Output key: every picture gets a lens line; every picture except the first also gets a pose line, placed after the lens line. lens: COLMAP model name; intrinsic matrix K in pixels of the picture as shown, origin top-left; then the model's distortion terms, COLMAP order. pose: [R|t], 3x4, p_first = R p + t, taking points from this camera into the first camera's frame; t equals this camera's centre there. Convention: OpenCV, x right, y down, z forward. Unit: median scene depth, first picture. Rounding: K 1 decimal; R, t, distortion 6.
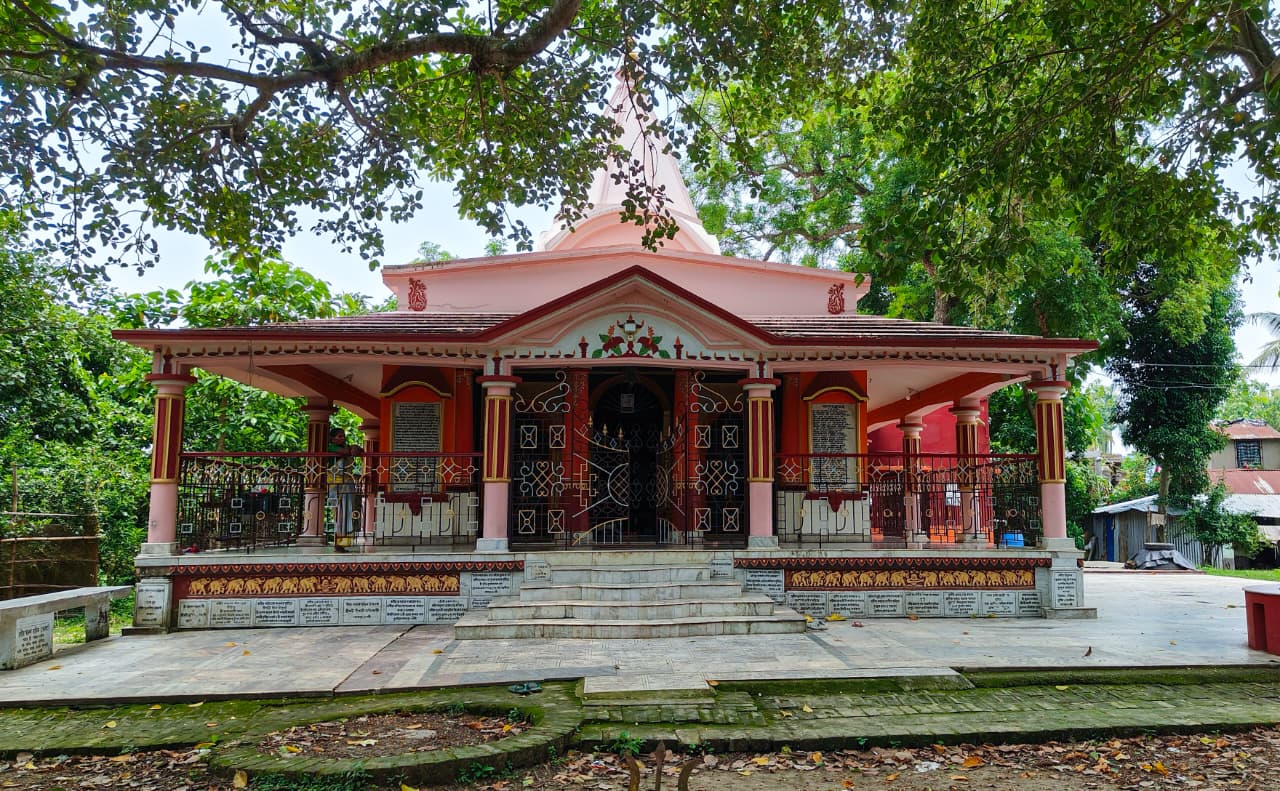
lens RADIAL K [[933.8, 0, 640.0], [0, 933.8, 395.5], [0, 0, 1]] dist [0.018531, 0.000313]
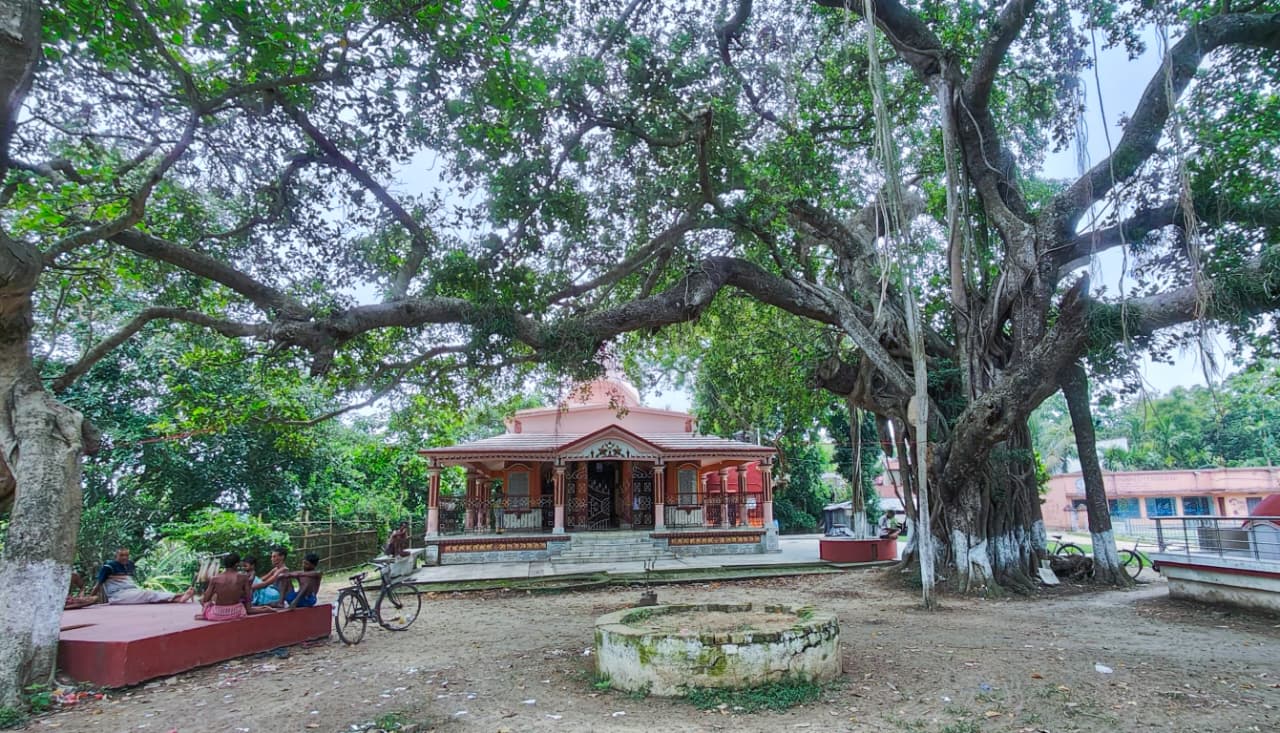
lens RADIAL K [[729.4, 0, 640.0], [0, 729.4, 366.5], [0, 0, 1]] dist [-0.000808, 0.000024]
pose [[0.993232, 0.005745, 0.116001, -0.166413], [0.002000, 0.997781, -0.066547, -0.159270], [-0.116126, 0.066329, 0.991017, -1.063606]]
